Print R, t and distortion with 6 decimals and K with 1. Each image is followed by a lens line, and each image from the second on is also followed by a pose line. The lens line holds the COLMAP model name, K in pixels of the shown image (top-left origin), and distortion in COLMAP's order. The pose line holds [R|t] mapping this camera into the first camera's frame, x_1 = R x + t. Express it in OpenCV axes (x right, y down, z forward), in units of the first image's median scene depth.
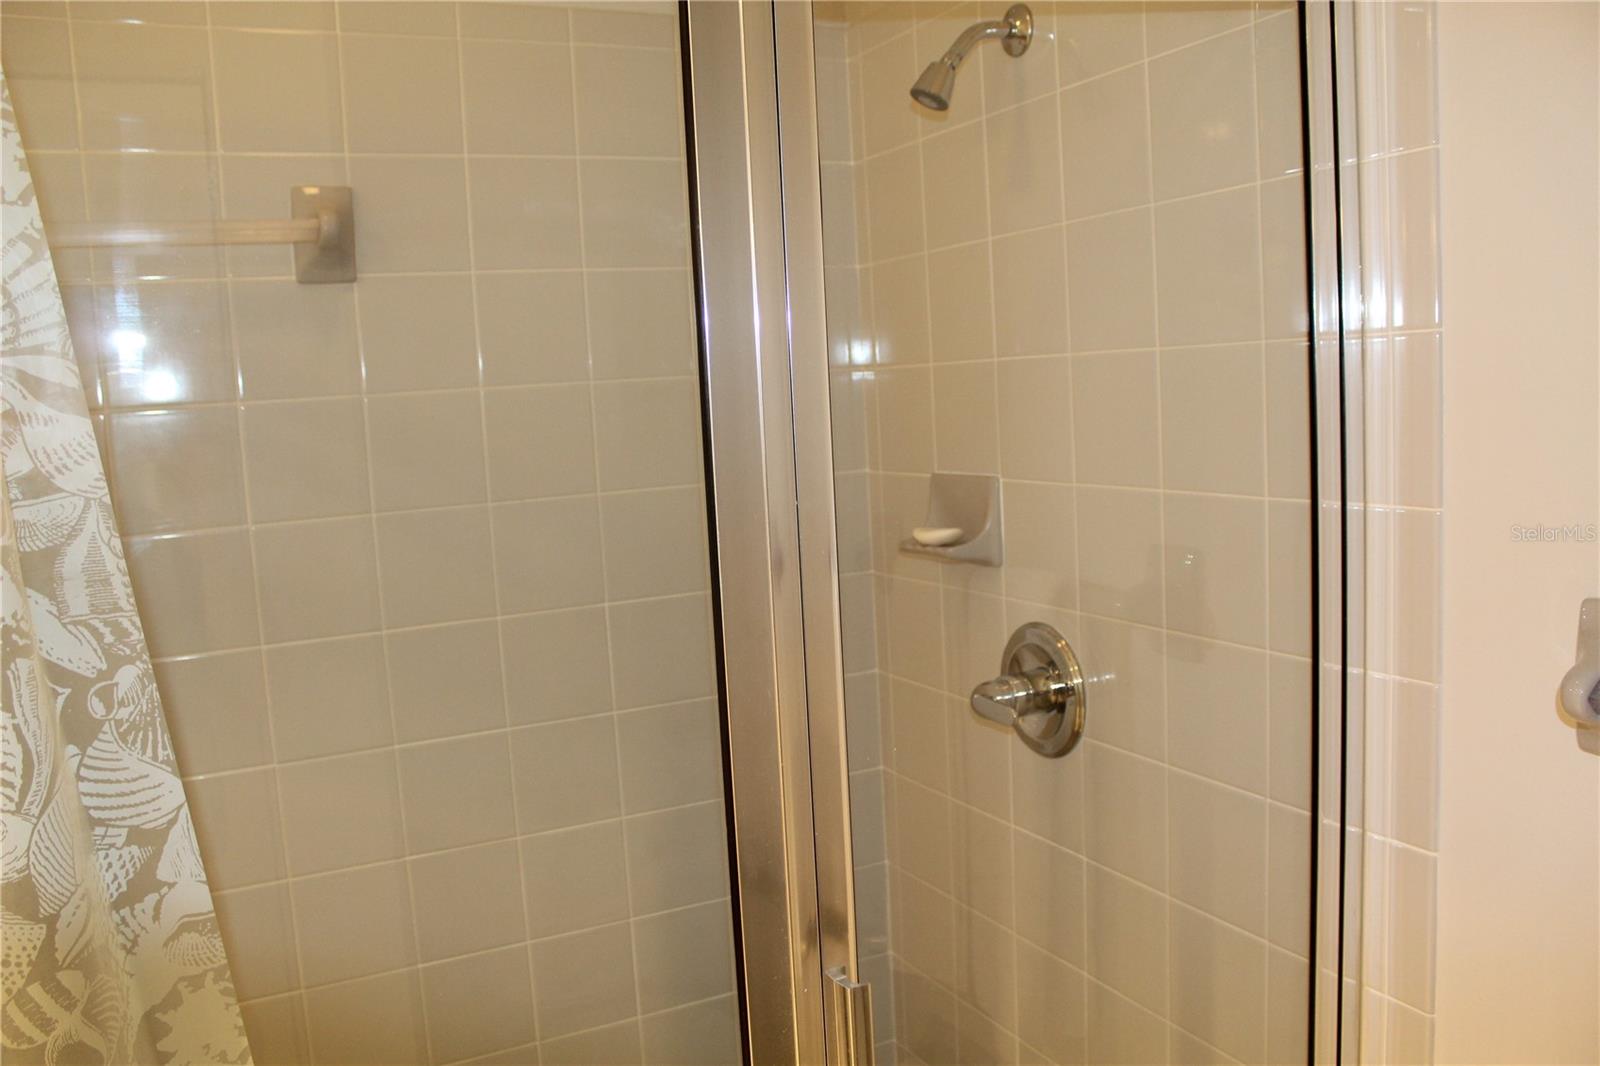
lens RADIAL K [[1341.3, 0, 796.5], [0, 1341.3, 545.1], [0, 0, 1]] dist [-0.155158, 0.130365]
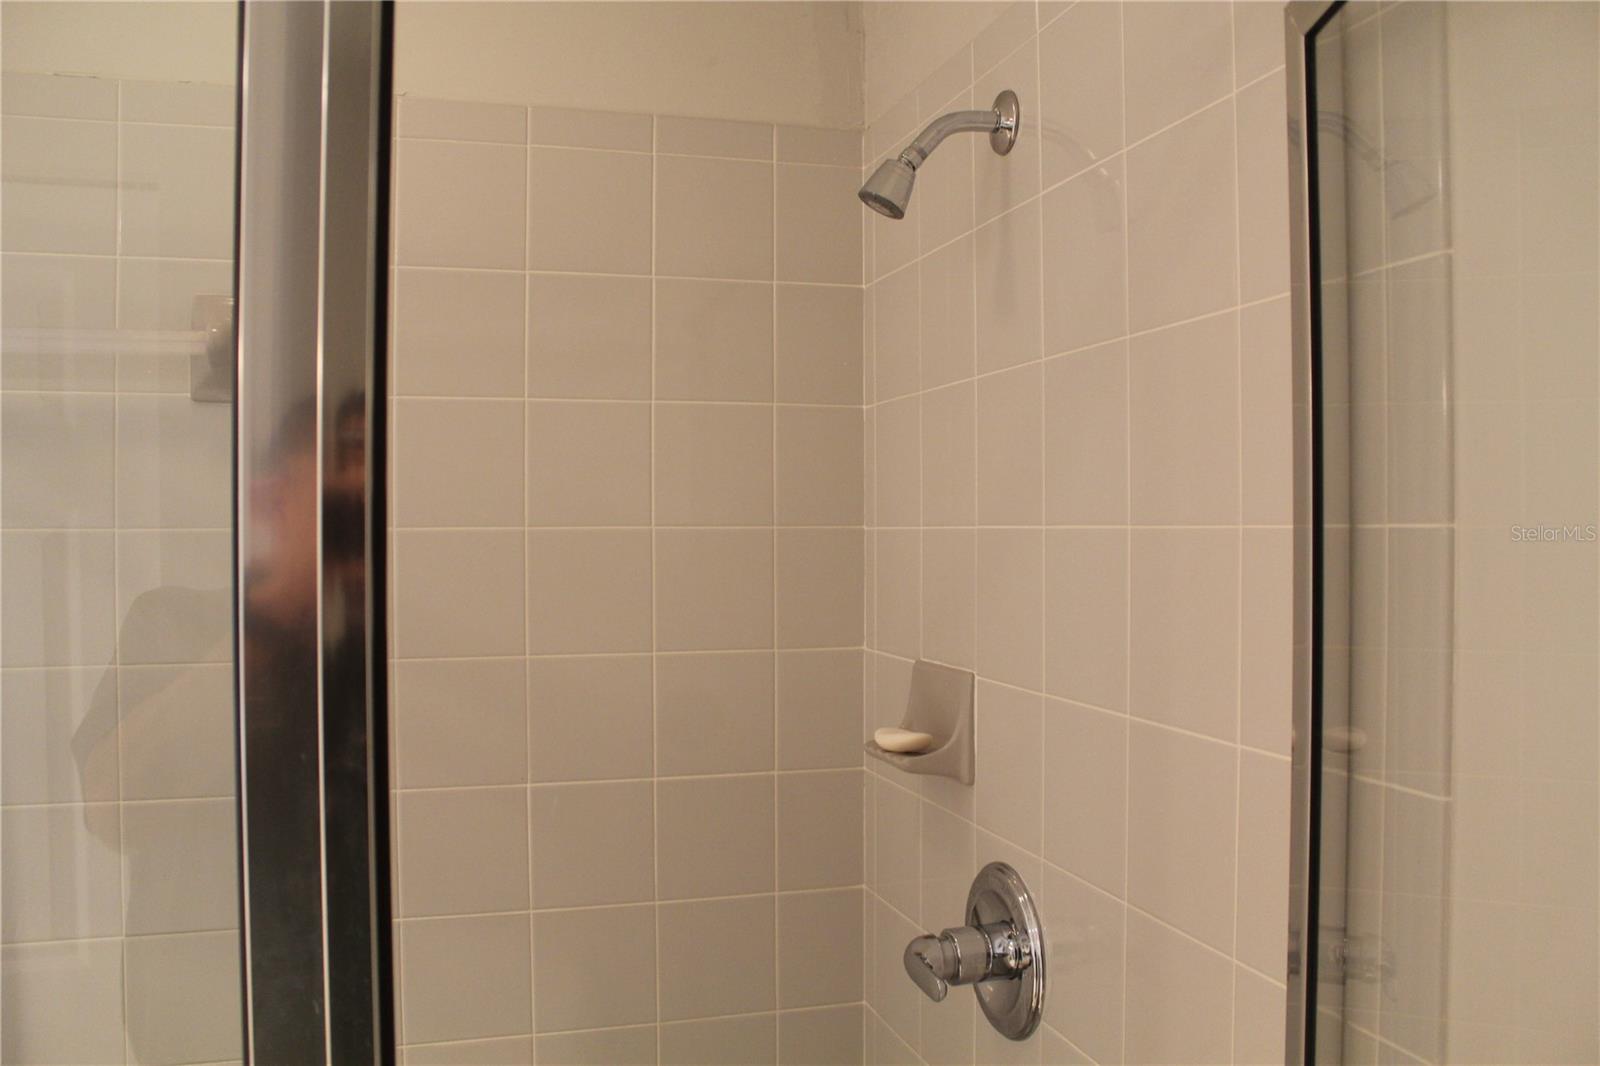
lens RADIAL K [[1341.3, 0, 797.9], [0, 1341.3, 537.2], [0, 0, 1]] dist [-0.155158, 0.130365]
pose [[0.984194, 0.051100, -0.169559, 0.186786], [-0.068422, 0.992837, -0.097943, -0.048309], [0.163340, 0.107997, 0.980641, 0.199402]]
